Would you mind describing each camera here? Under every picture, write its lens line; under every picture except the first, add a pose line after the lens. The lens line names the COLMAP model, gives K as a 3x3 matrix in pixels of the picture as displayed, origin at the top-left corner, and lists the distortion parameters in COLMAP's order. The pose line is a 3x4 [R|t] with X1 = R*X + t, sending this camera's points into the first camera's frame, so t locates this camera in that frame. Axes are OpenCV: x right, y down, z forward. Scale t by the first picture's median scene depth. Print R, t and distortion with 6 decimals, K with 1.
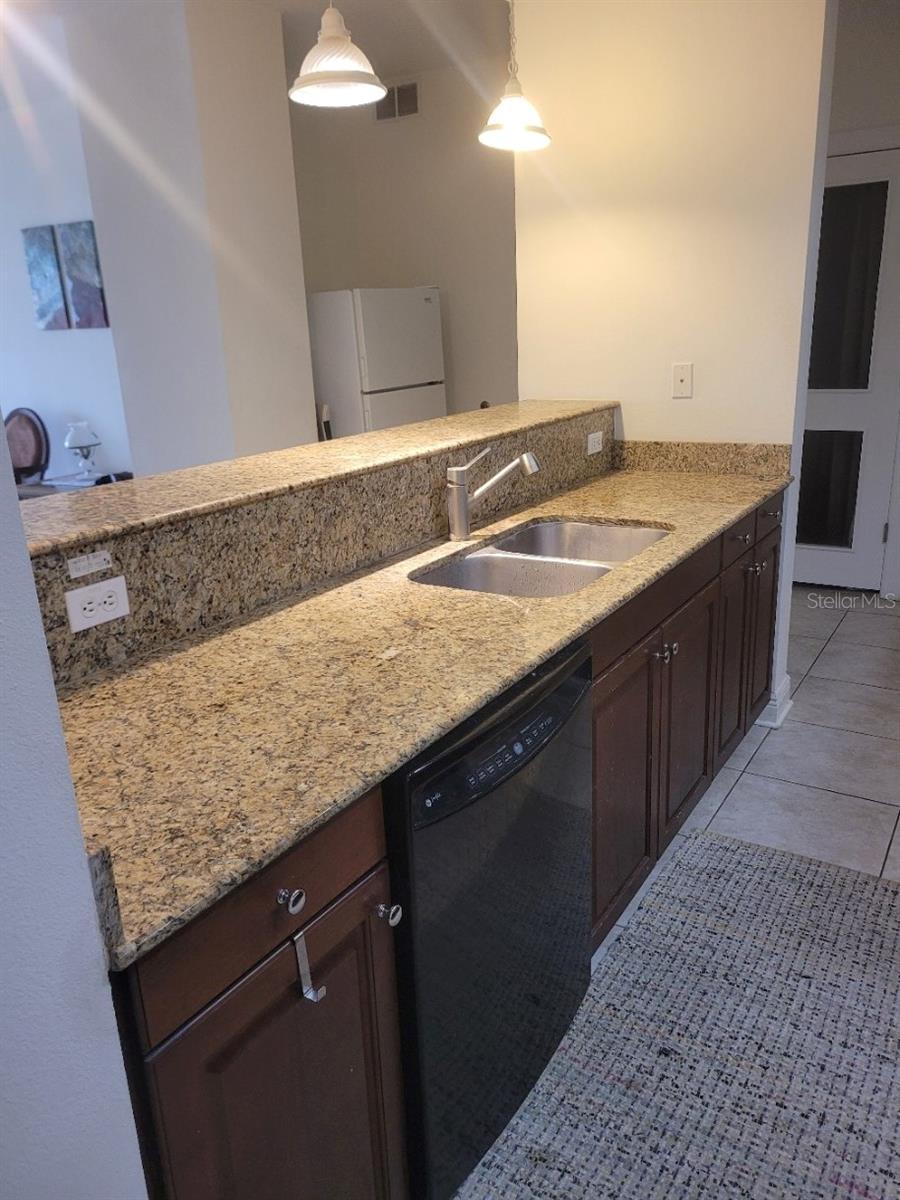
lens RADIAL K [[897.7, 0, 456.2], [0, 897.7, 600.2], [0, 0, 1]] dist [0.045138, -0.040098]
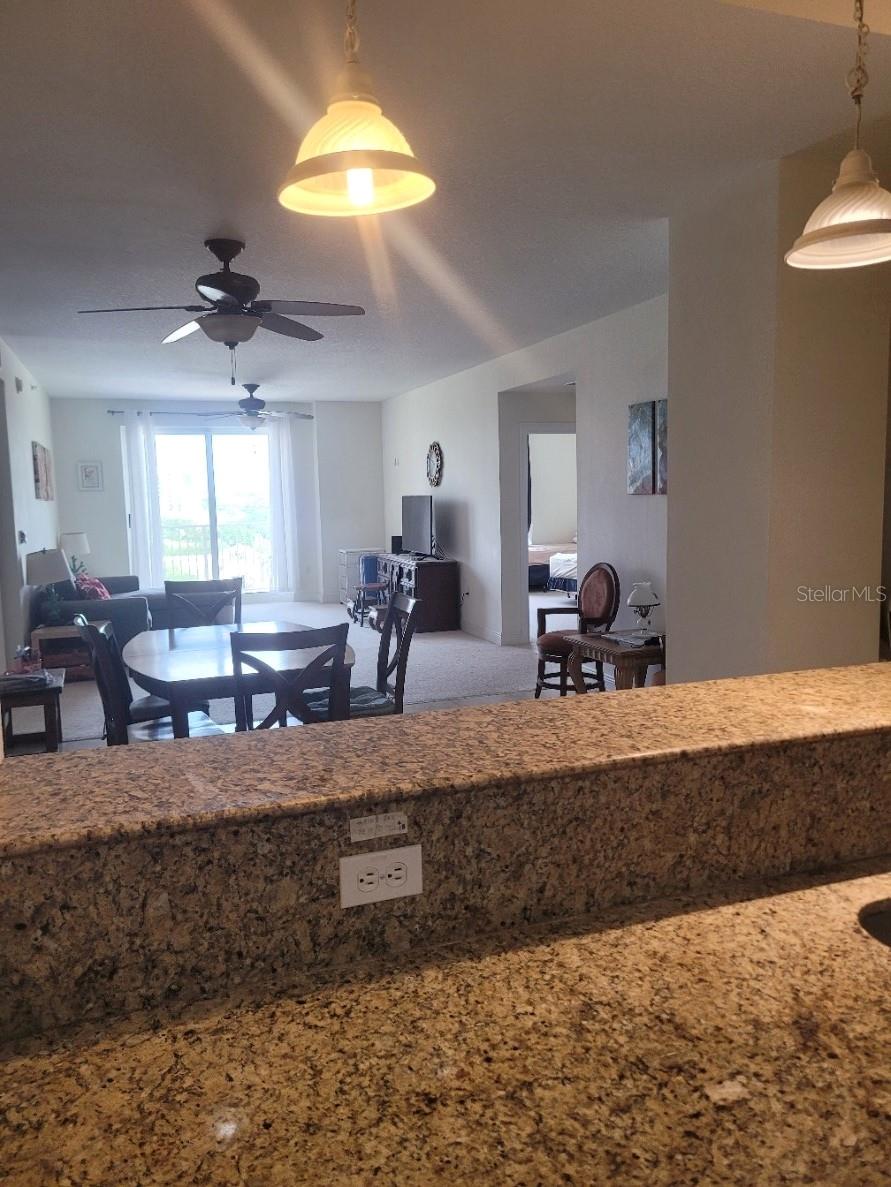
lens RADIAL K [[892.0, 0, 443.3], [0, 892.0, 589.8], [0, 0, 1]] dist [0.068378, -0.056639]
pose [[0.789439, 0.087437, -0.607570, 0.106183], [-0.191703, 0.975414, -0.108712, -0.151756], [0.583126, 0.202294, 0.786792, 0.300600]]
